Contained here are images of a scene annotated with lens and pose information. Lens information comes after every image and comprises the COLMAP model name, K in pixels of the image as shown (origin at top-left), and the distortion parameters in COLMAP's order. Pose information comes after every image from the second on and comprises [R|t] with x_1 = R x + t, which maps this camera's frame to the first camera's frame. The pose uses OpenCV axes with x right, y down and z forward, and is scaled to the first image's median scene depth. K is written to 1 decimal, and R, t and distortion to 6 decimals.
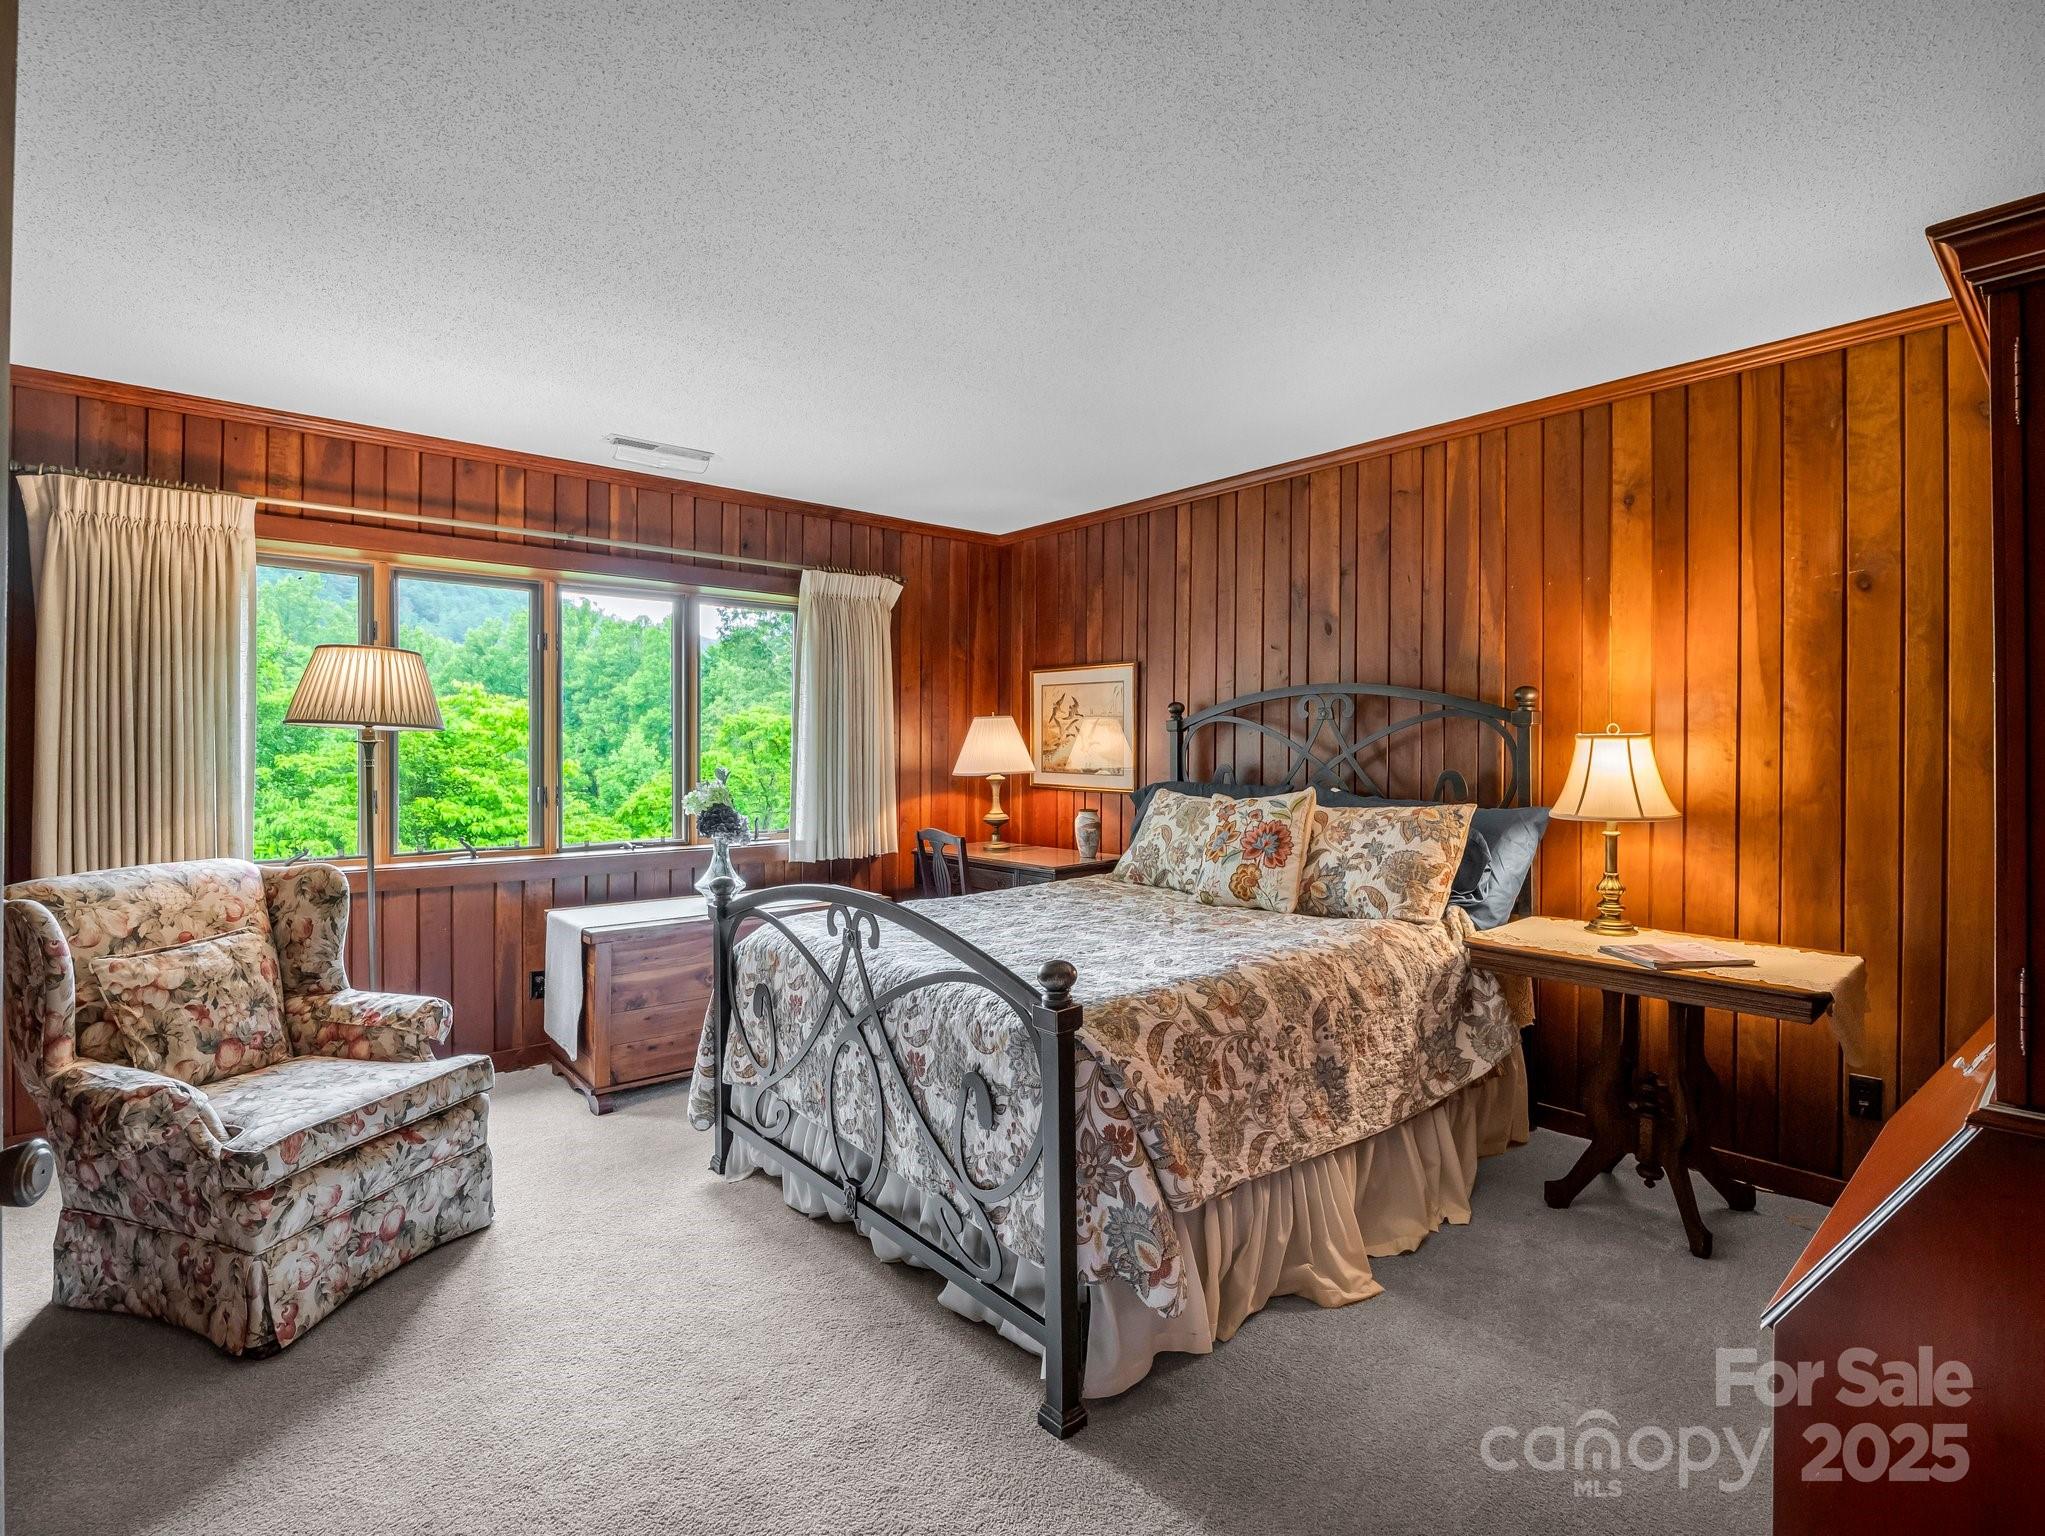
lens RADIAL K [[1006.6, 0, 1016.6], [0, 1006.6, 758.0], [0, 0, 1]] dist [-0.009758, -0.002501]
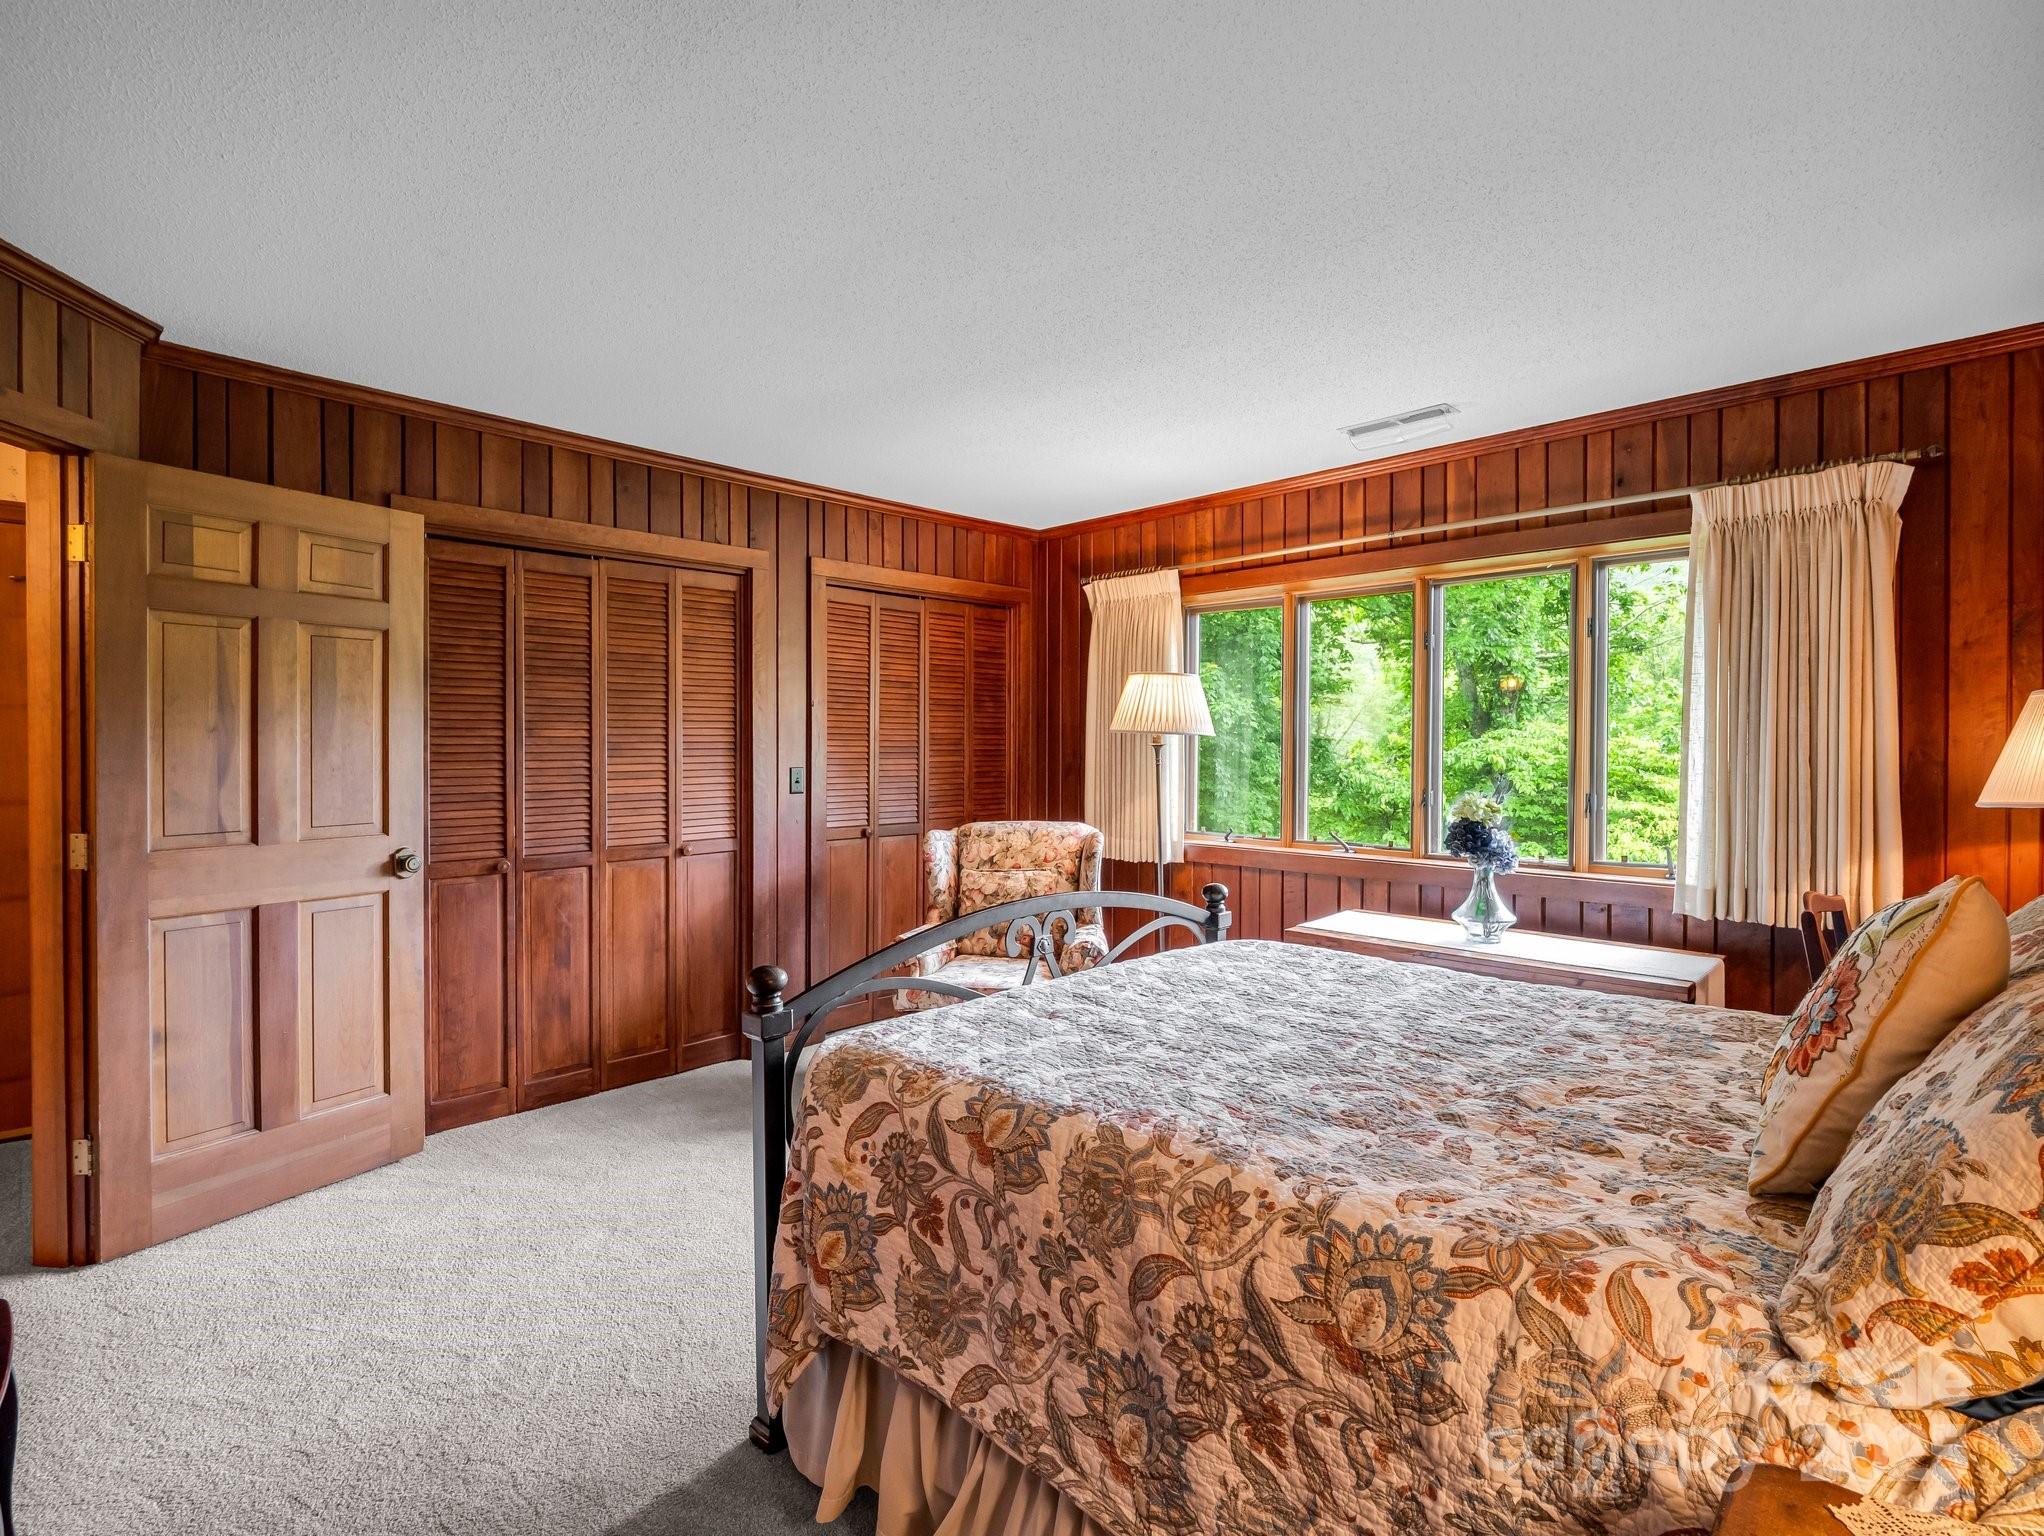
lens RADIAL K [[1006.2, 0, 1015.7], [0, 1006.2, 758.7], [0, 0, 1]] dist [-0.009758, -0.002501]
pose [[0.080638, 0.012485, -0.996665, 0.739597], [-0.010830, 0.999873, 0.011649, -0.013311], [0.996685, 0.009854, 0.080763, 0.819438]]
